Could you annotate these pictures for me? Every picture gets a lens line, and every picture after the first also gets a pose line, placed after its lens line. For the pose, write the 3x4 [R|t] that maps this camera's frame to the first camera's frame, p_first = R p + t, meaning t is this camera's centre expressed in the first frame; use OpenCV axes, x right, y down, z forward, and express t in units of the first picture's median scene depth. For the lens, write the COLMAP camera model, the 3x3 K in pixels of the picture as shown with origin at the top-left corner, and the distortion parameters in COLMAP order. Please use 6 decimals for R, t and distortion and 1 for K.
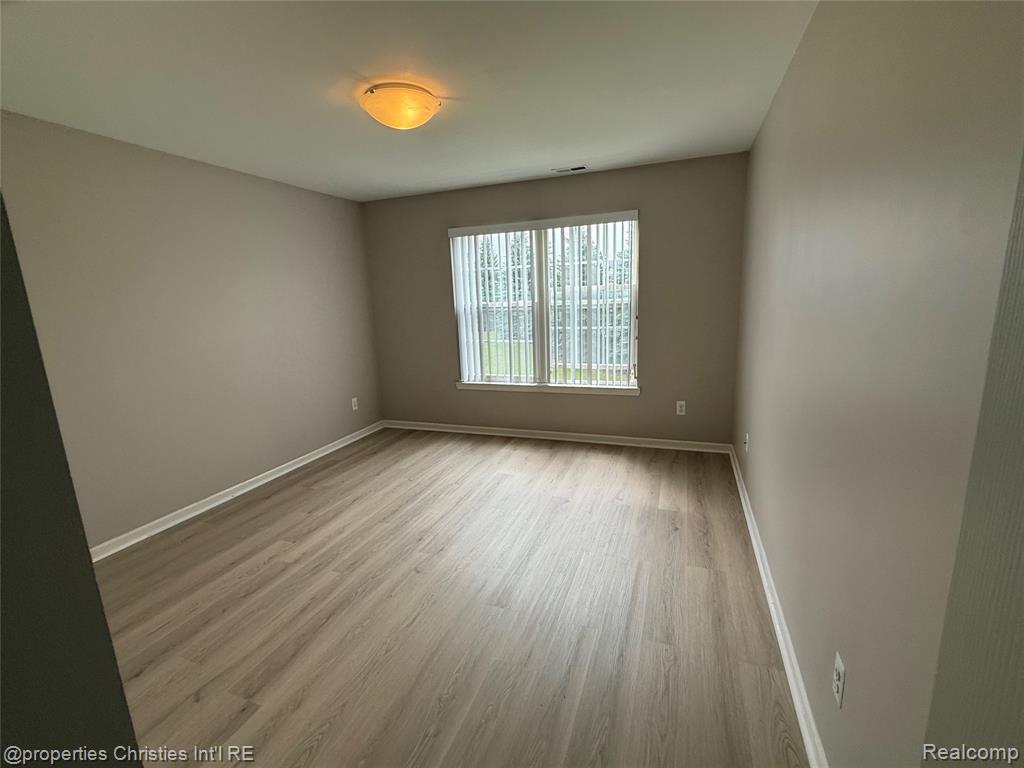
lens RADIAL K [[450.8, 0, 512.2], [0, 450.8, 385.4], [0, 0, 1]] dist [-0.001592, 0.000125]
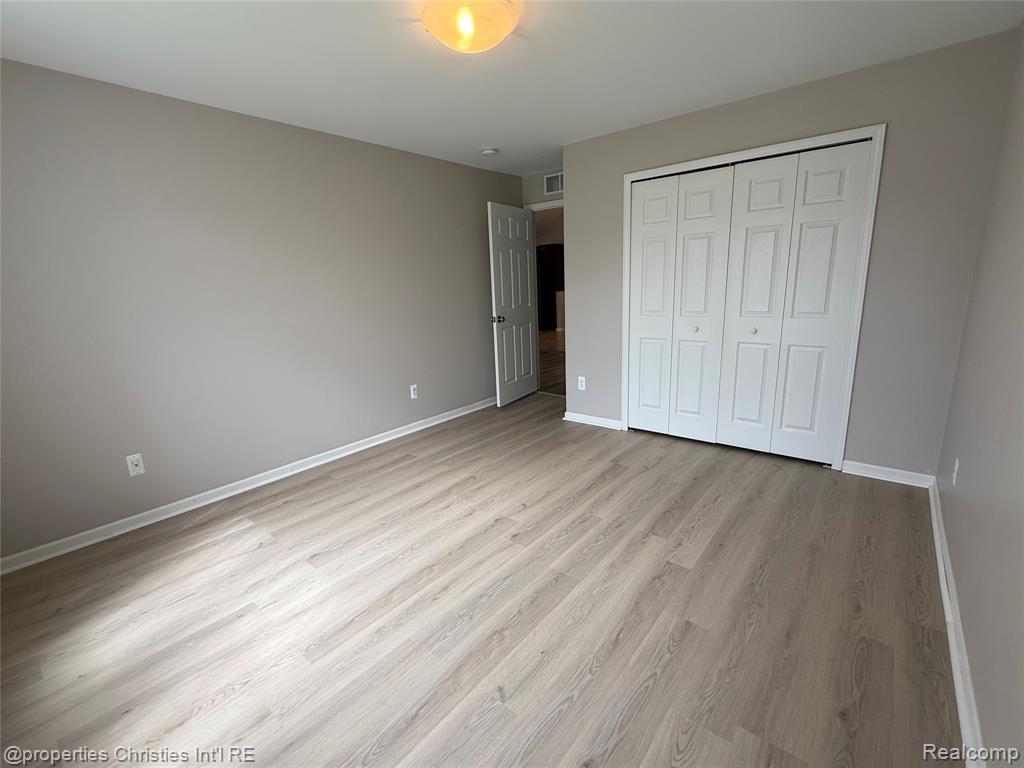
lens RADIAL K [[450.8, 0, 512.2], [0, 450.8, 385.4], [0, 0, 1]] dist [-0.001592, 0.000125]
pose [[-0.943291, 0.000920, 0.331964, -0.499944], [0.139823, 0.908067, 0.394795, -0.282848], [-0.301083, 0.418823, -0.856701, 1.662906]]
